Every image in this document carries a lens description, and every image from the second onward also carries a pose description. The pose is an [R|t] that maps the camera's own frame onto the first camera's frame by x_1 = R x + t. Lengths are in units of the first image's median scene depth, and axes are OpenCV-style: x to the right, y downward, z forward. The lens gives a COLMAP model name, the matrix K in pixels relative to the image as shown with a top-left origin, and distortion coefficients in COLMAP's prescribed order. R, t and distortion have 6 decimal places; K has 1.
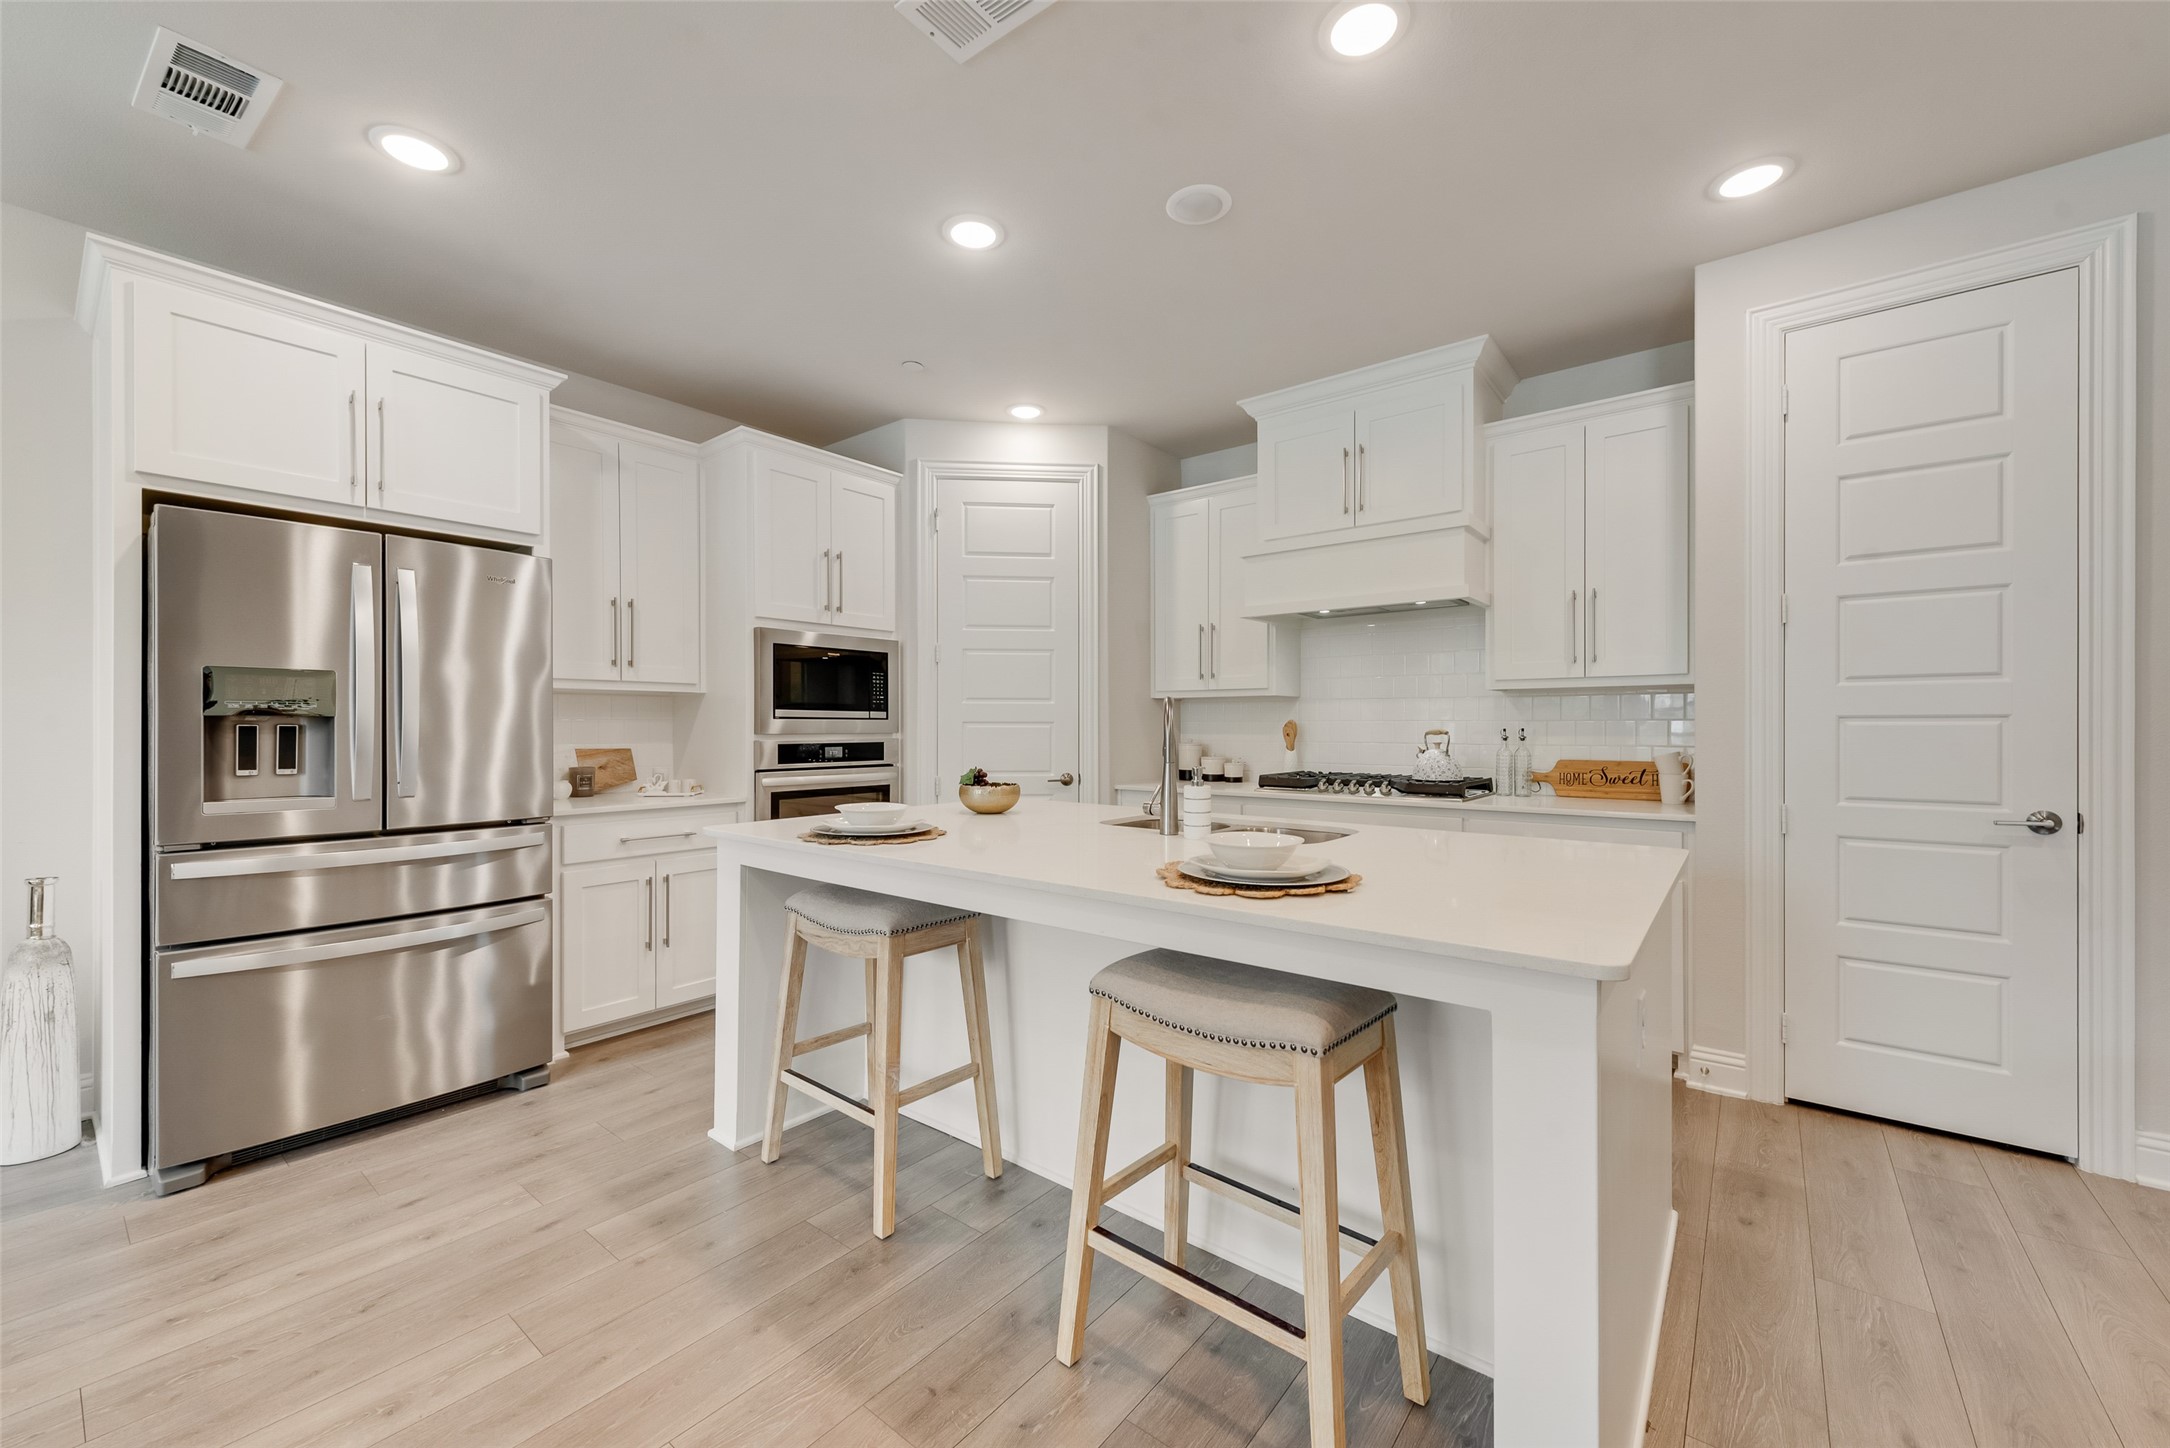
lens RADIAL K [[848.3, 0, 1081.4], [0, 848.3, 728.5], [0, 0, 1]] dist [0.005581, -0.001343]
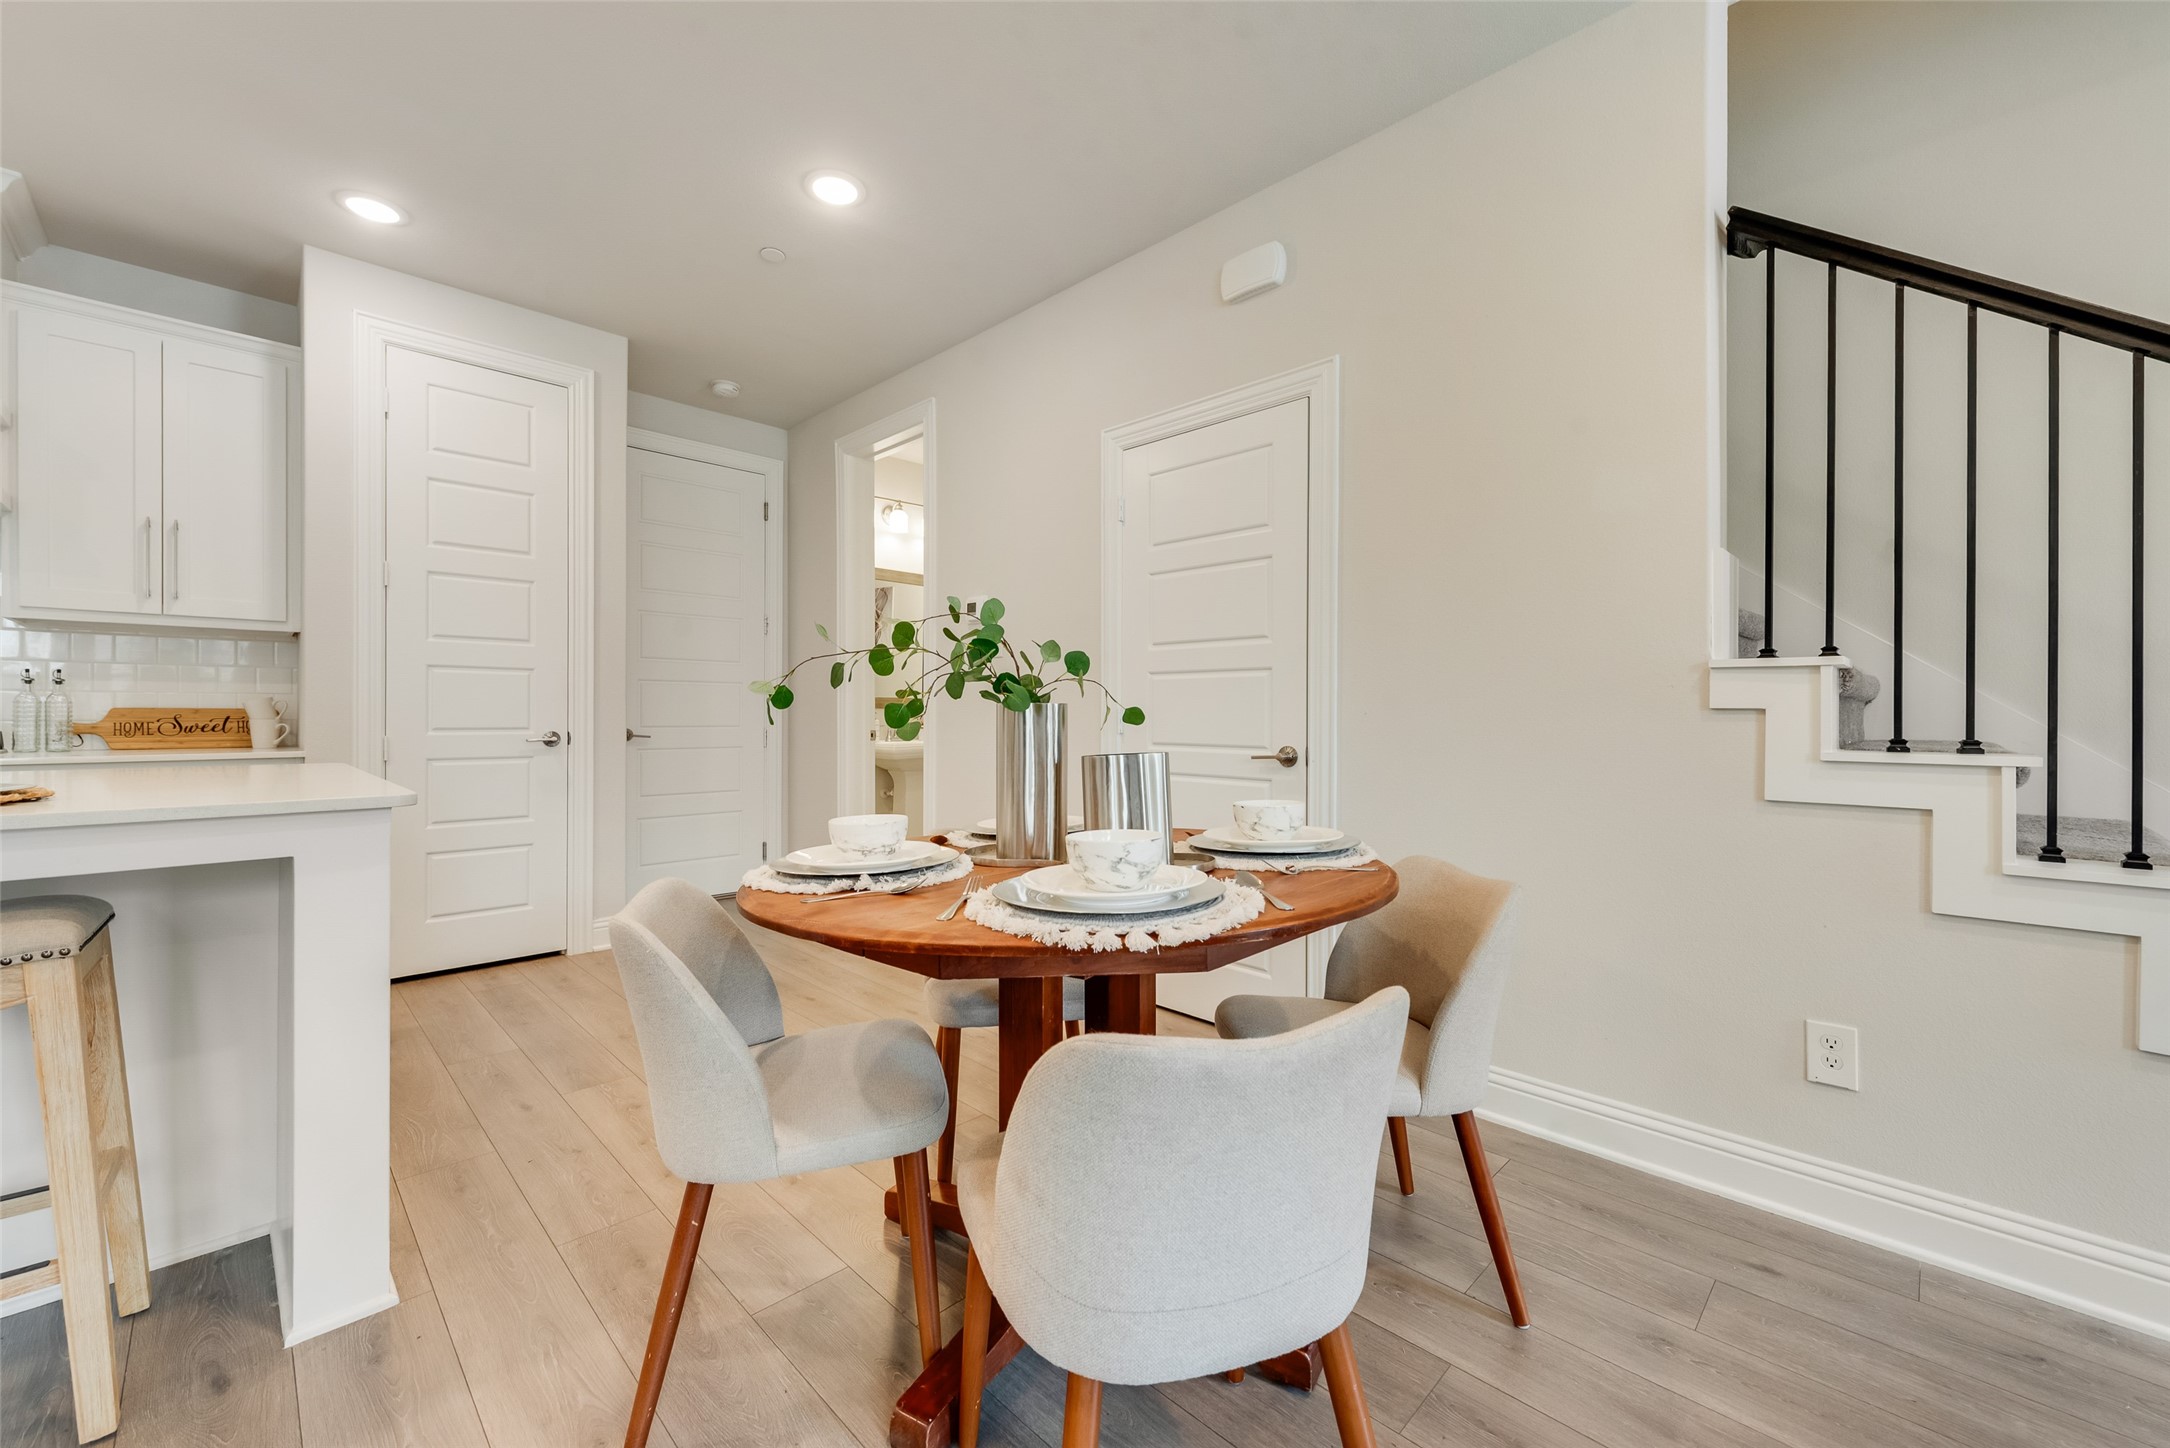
lens RADIAL K [[848.3, 0, 1067.1], [0, 848.3, 718.1], [0, 0, 1]] dist [0.005581, -0.001343]
pose [[0.119815, -0.002982, 0.992792, -0.188084], [-0.003455, 0.999988, 0.003420, 0.041380], [-0.992790, -0.003840, 0.119803, -0.074302]]
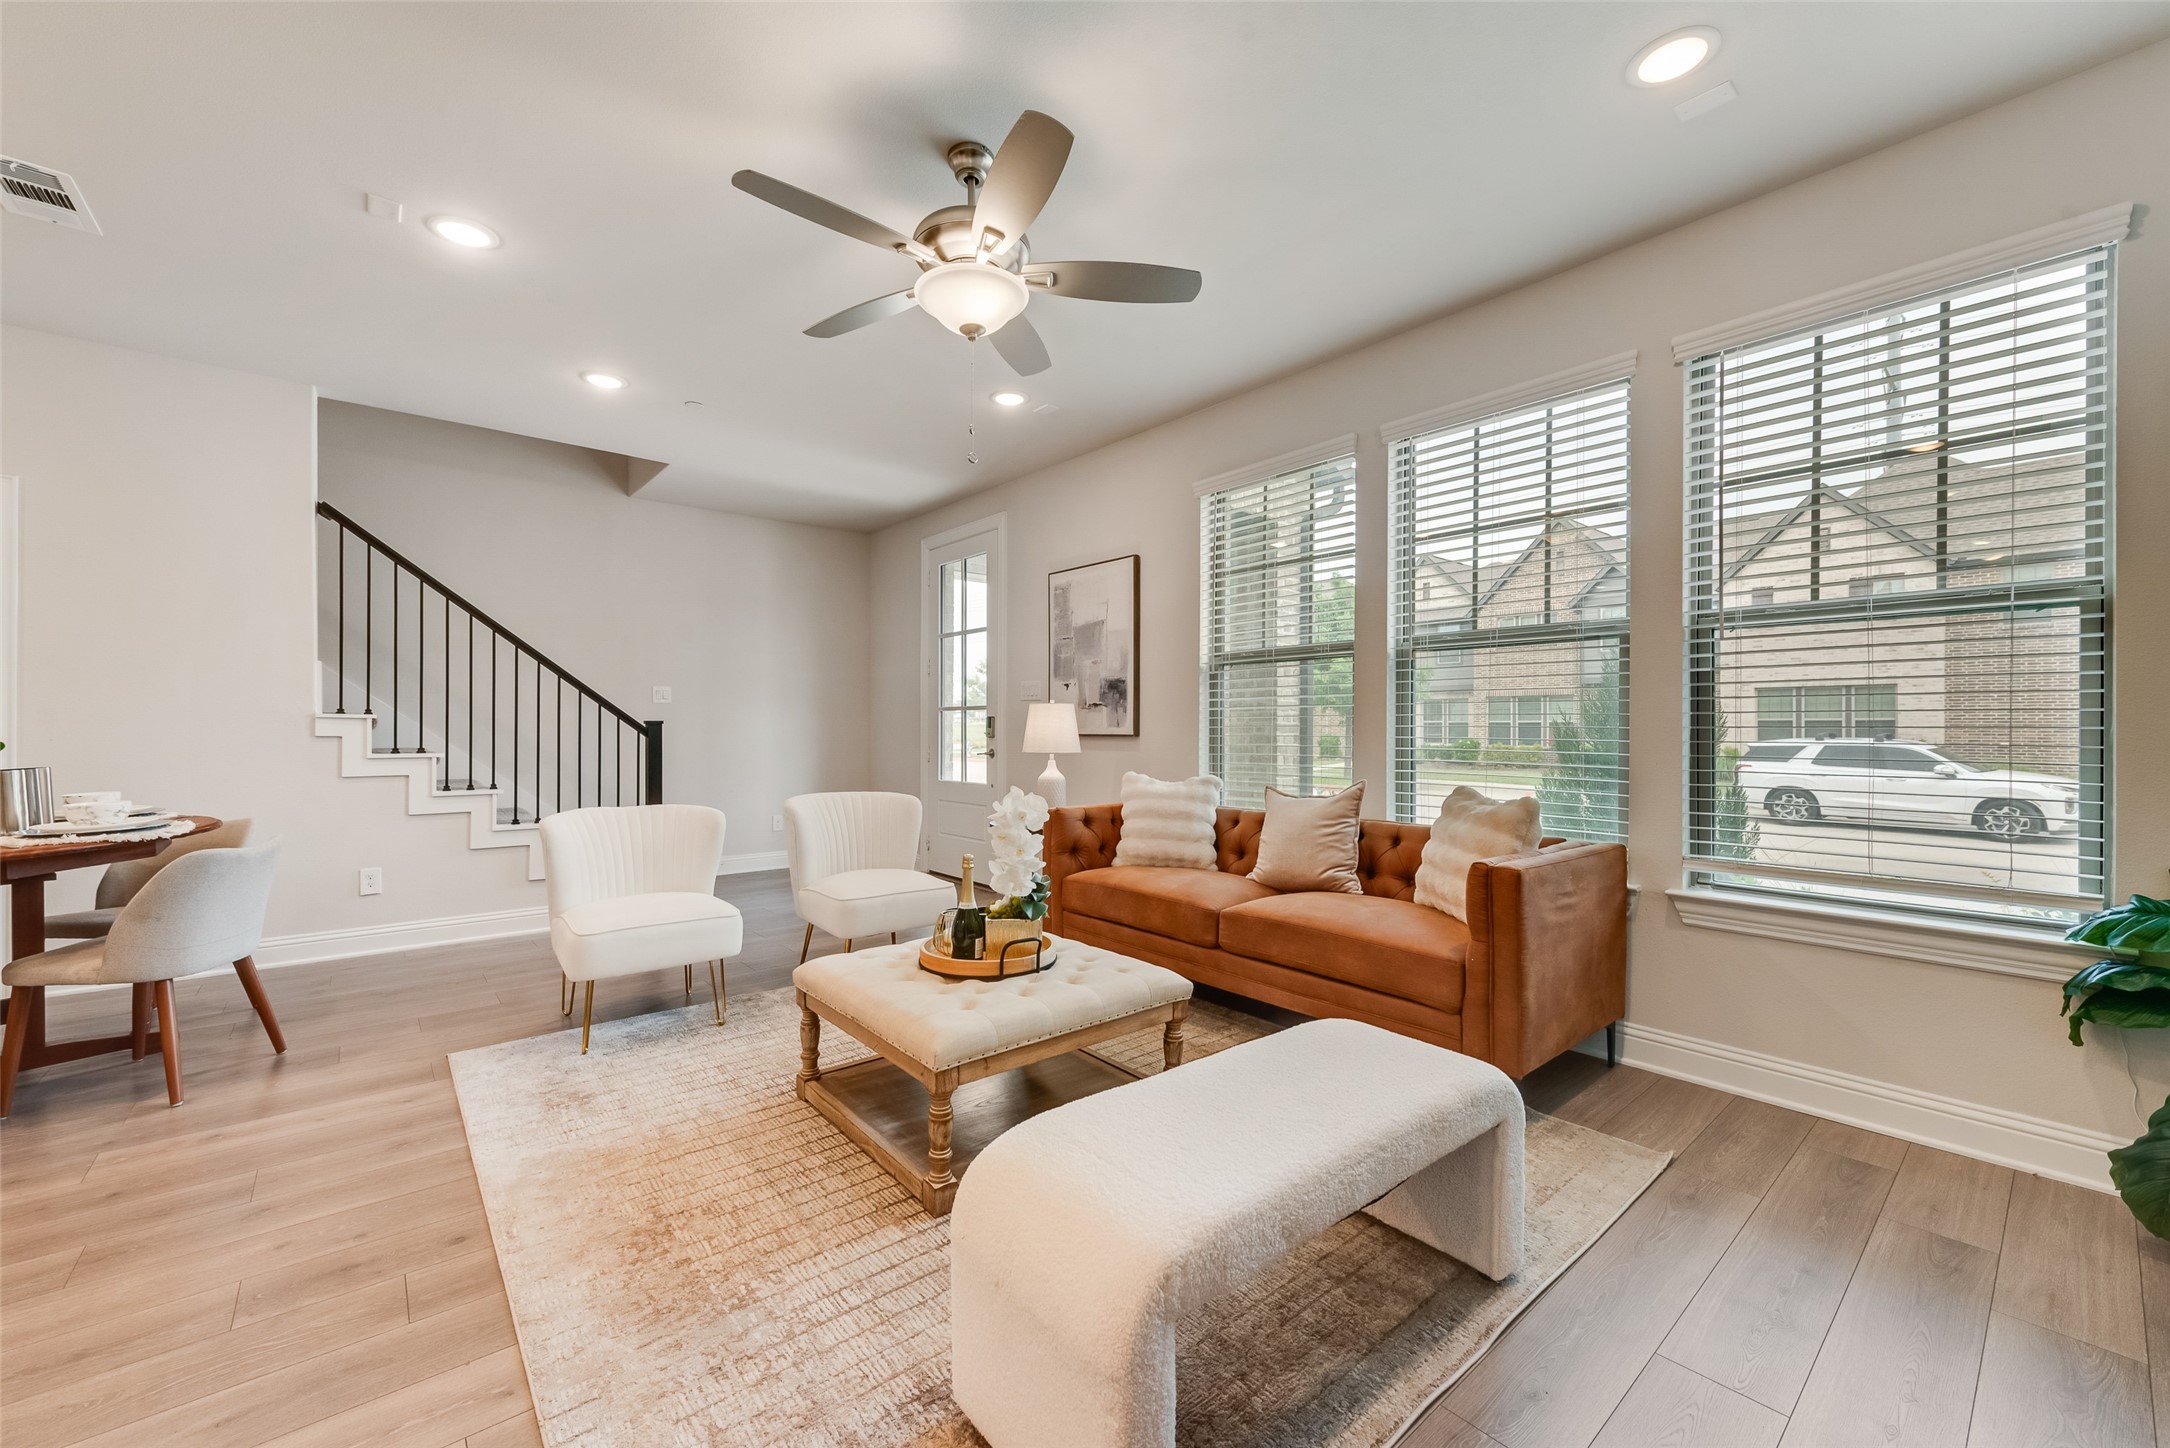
lens RADIAL K [[848.3, 0, 1093.5], [0, 848.3, 728.5], [0, 0, 1]] dist [0.005581, -0.001343]
pose [[-0.980541, -0.013223, 0.195866, -0.846989], [-0.011901, 0.999898, 0.007927, 0.004129], [-0.195951, 0.005442, -0.980599, 0.495420]]
